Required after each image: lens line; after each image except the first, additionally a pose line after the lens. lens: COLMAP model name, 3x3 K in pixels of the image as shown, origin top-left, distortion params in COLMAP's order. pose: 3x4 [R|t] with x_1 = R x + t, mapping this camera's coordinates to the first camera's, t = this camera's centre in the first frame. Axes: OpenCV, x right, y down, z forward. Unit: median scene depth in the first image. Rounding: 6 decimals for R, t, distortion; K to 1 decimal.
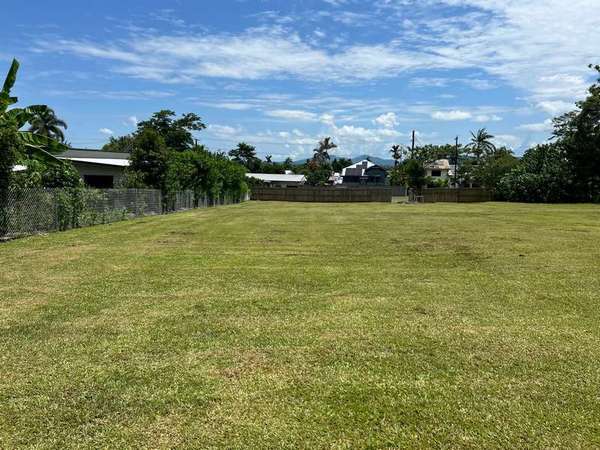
lens RADIAL K [[452.7, 0, 300.0], [0, 452.7, 225.0], [0, 0, 1]] dist [-0.008284, -0.002675]
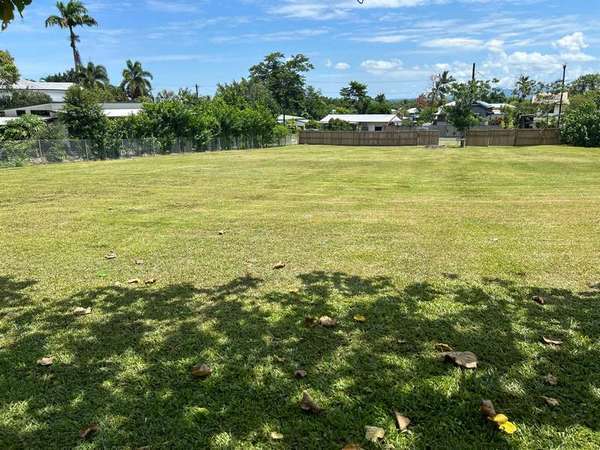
lens RADIAL K [[453.7, 0, 299.4], [0, 453.7, 217.0], [0, 0, 1]] dist [0.078431, -0.117349]
pose [[0.936960, 0.055574, -0.344988, 0.119462], [-0.016082, 0.993084, 0.116298, -0.004651], [0.349065, -0.103419, 0.931374, 0.010474]]
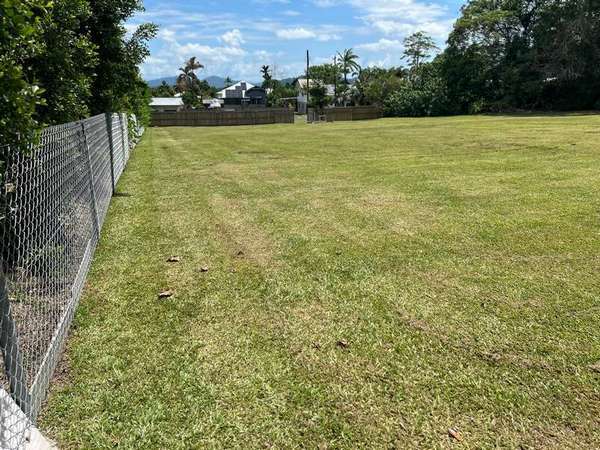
lens RADIAL K [[453.7, 0, 299.4], [0, 453.7, 217.0], [0, 0, 1]] dist [0.078431, -0.117349]
pose [[0.944838, -0.104704, 0.310351, -0.059823], [0.058622, 0.986287, 0.154276, 0.001114], [-0.322248, -0.127573, 0.938020, -0.005208]]
